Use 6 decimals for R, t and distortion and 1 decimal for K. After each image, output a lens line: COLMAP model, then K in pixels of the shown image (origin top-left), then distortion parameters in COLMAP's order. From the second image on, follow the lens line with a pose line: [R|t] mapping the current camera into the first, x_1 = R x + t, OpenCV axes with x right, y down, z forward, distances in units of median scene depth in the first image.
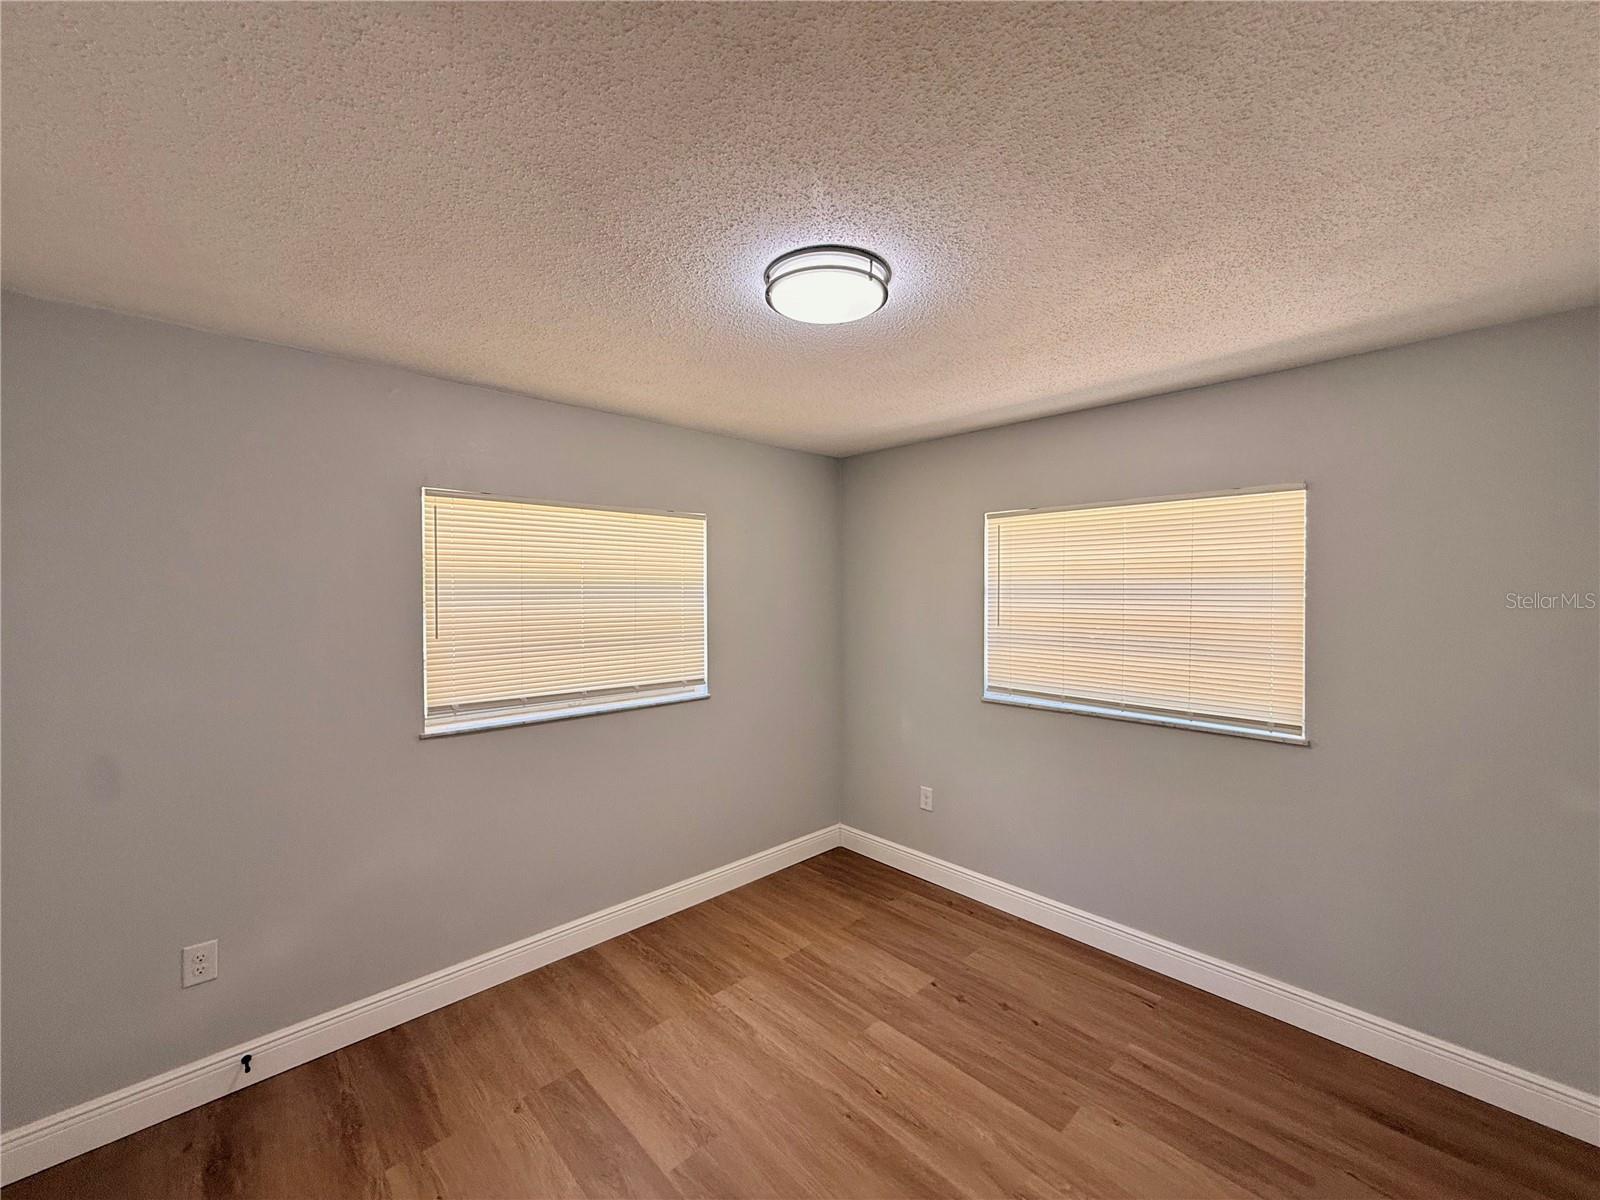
lens RADIAL K [[639.6, 0, 796.7], [0, 639.6, 599.8], [0, 0, 1]] dist [-0.000201, 0.000434]
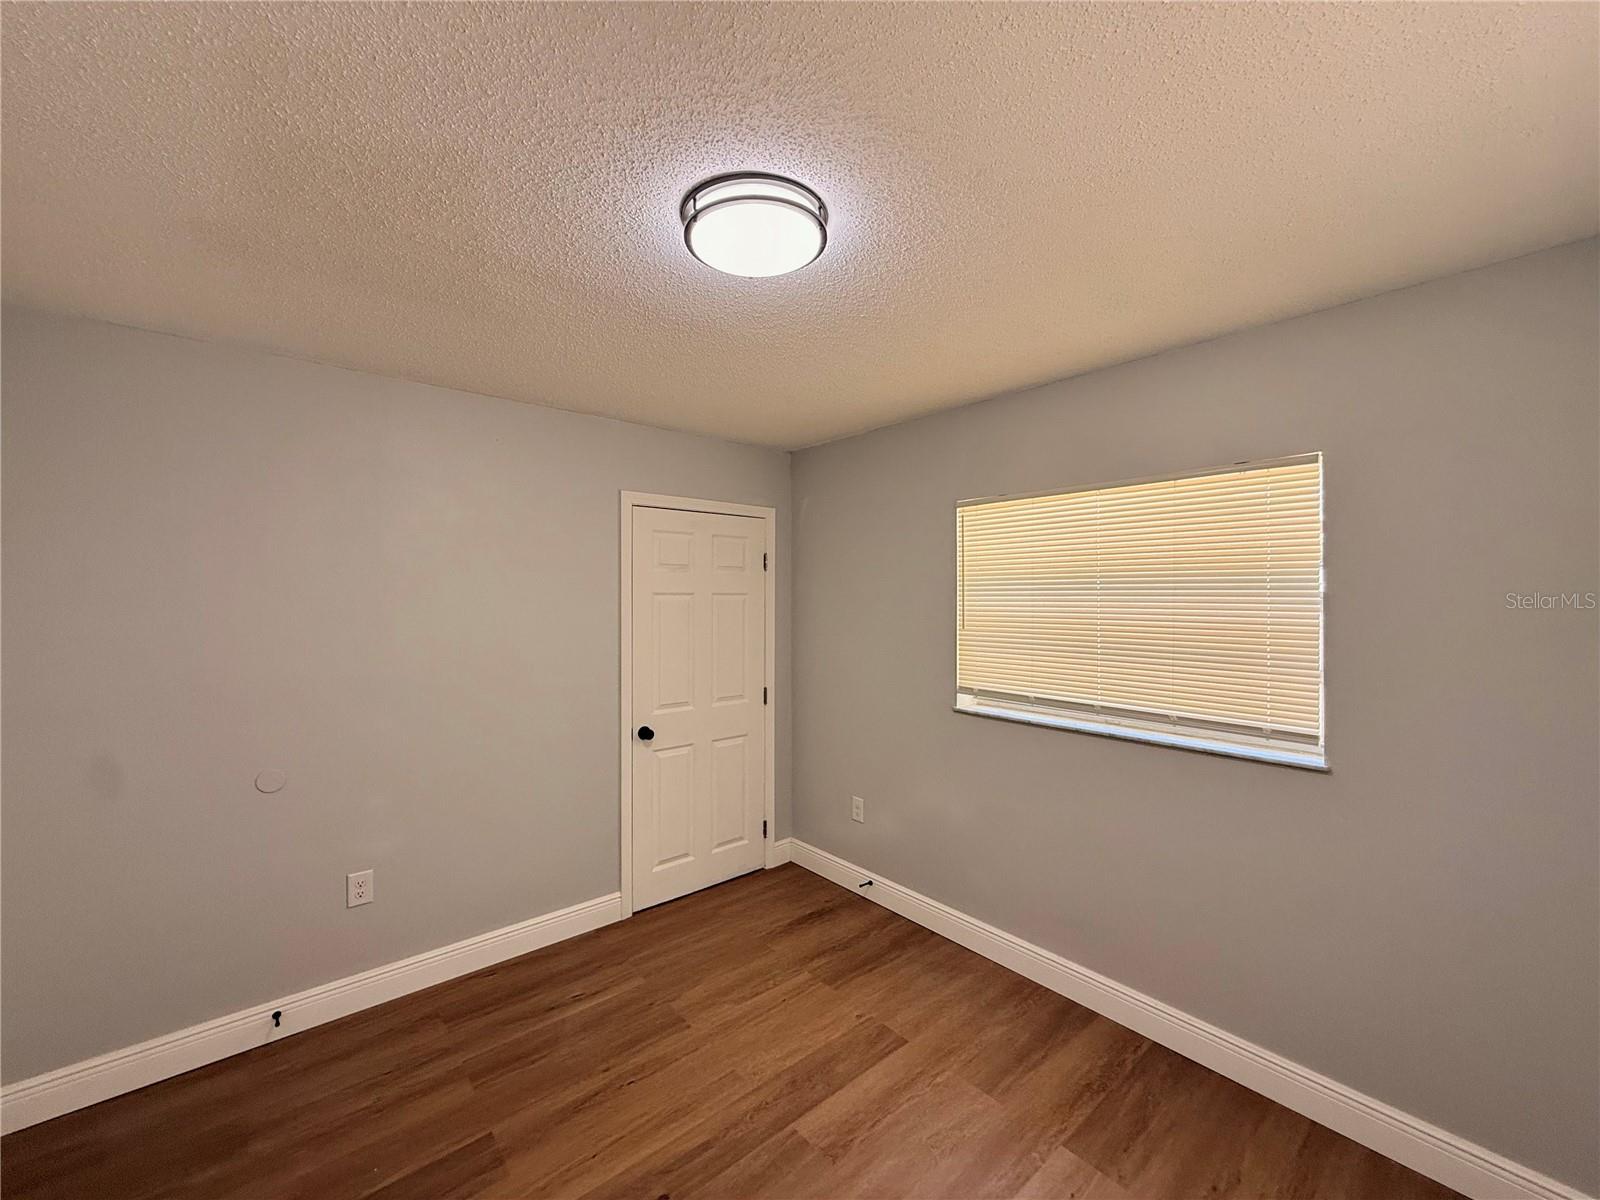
lens RADIAL K [[639.6, 0, 796.7], [0, 639.6, 599.8], [0, 0, 1]] dist [-0.000201, 0.000434]
pose [[-0.053482, 0.005805, -0.998552, 0.553603], [-0.015012, 0.999865, 0.006617, 0.004201], [0.998456, 0.015344, -0.053387, 0.673462]]
